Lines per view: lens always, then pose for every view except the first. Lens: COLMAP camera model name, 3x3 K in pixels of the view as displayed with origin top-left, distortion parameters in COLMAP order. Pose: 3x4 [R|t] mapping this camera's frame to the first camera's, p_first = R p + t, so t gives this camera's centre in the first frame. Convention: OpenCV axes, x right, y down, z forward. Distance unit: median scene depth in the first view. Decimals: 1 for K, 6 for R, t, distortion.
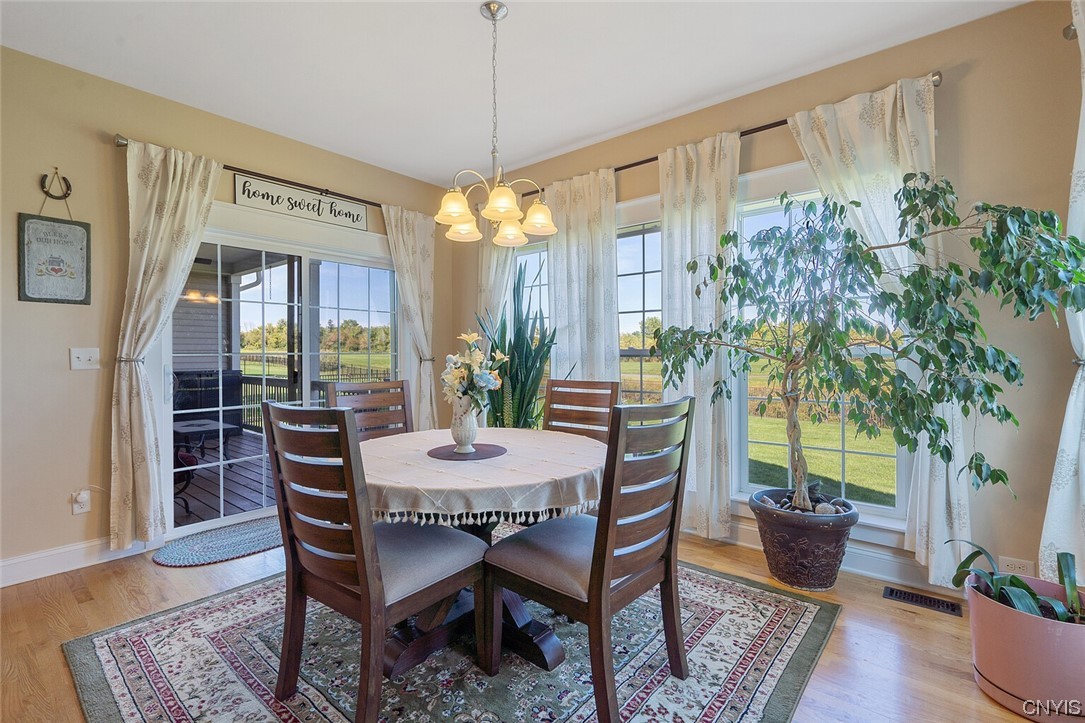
lens RADIAL K [[497.0, 0, 548.8], [0, 497.0, 350.8], [0, 0, 1]] dist [-0.006971, 0.003818]
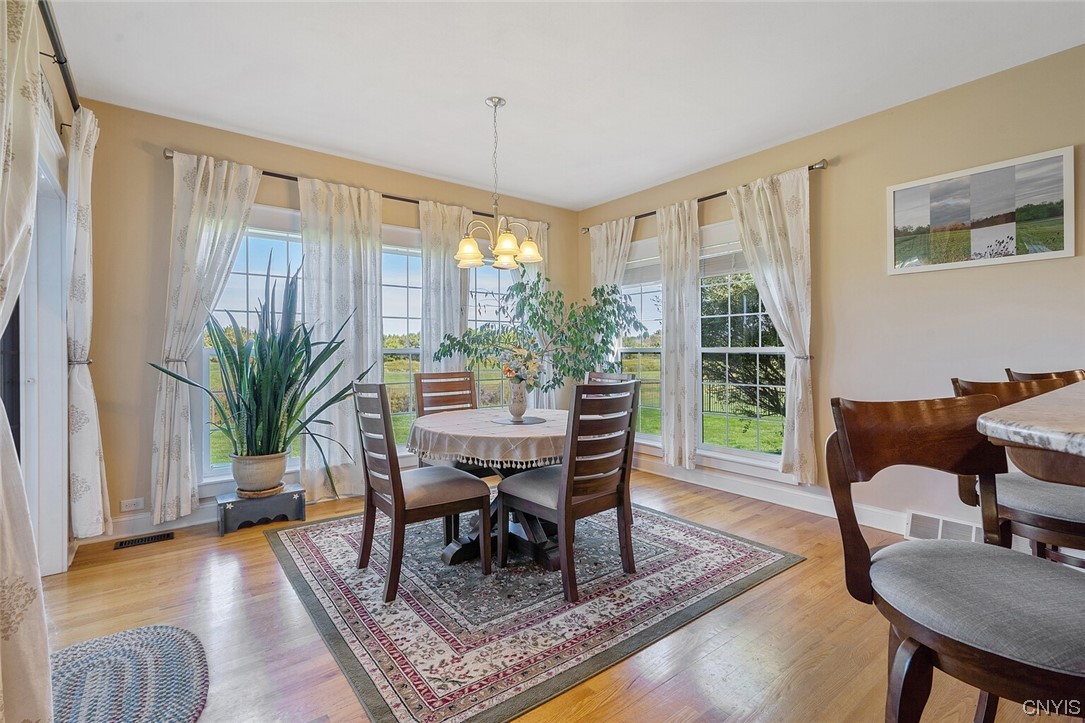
lens RADIAL K [[497.0, 0, 531.1], [0, 497.0, 346.1], [0, 0, 1]] dist [-0.006971, 0.003818]
pose [[0.224168, 0.010909, 0.974489, -1.430290], [-0.005851, 0.999934, -0.009847, 0.003063], [-0.974533, -0.003495, 0.224217, 0.601026]]
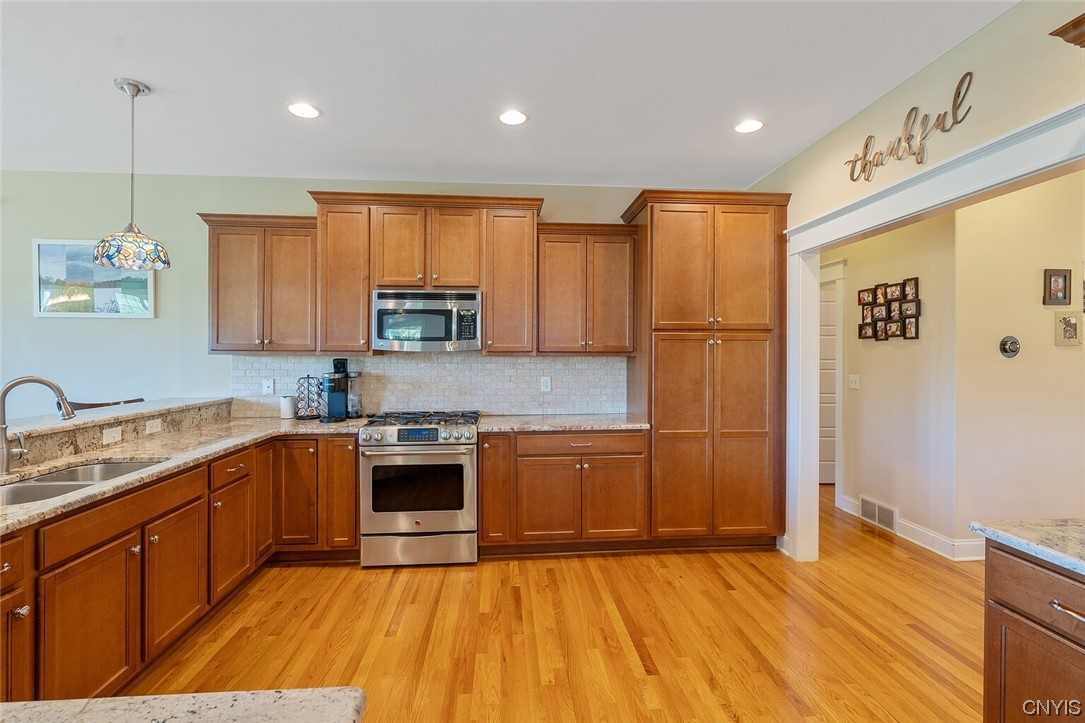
lens RADIAL K [[497.0, 0, 541.8], [0, 497.0, 354.1], [0, 0, 1]] dist [-0.006971, 0.003818]
pose [[-0.702918, -0.000908, 0.711270, -2.134914], [-0.007856, 0.999948, -0.006487, -0.103426], [-0.711227, -0.010147, -0.702889, -0.129978]]
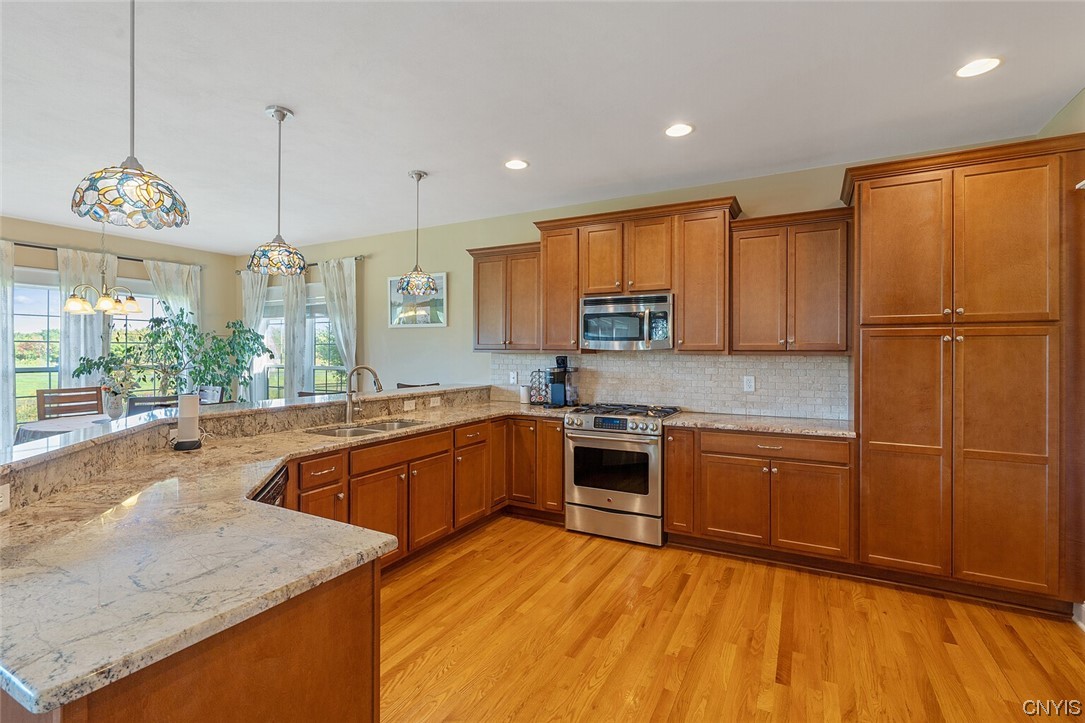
lens RADIAL K [[497.0, 0, 534.6], [0, 497.0, 350.3], [0, 0, 1]] dist [-0.006971, 0.003818]
pose [[-0.196955, 0.002451, 0.980410, -2.427447], [-0.013082, 0.999901, -0.005128, -0.105344], [-0.980325, -0.013835, -0.196903, -0.319363]]
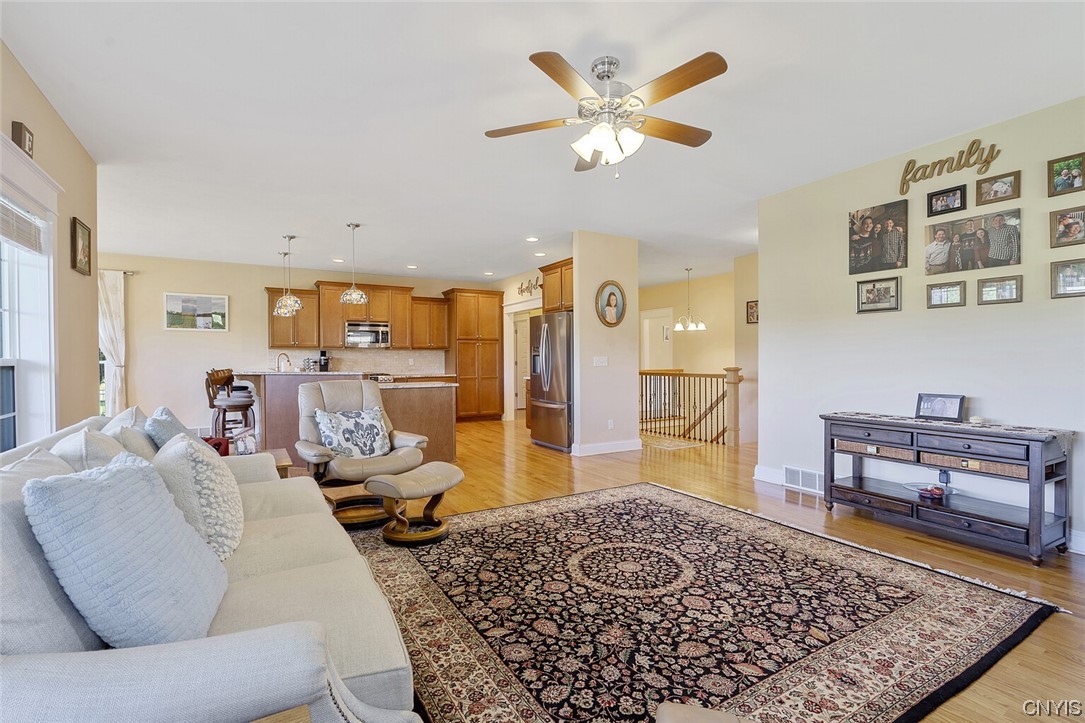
lens RADIAL K [[497.0, 0, 540.3], [0, 497.0, 363.8], [0, 0, 1]] dist [-0.006971, 0.003818]
pose [[-0.942897, 0.004313, 0.333056, -3.324162], [0.004289, 0.999990, -0.000808, 0.016750], [-0.333056, 0.000667, -0.942907, 2.235595]]
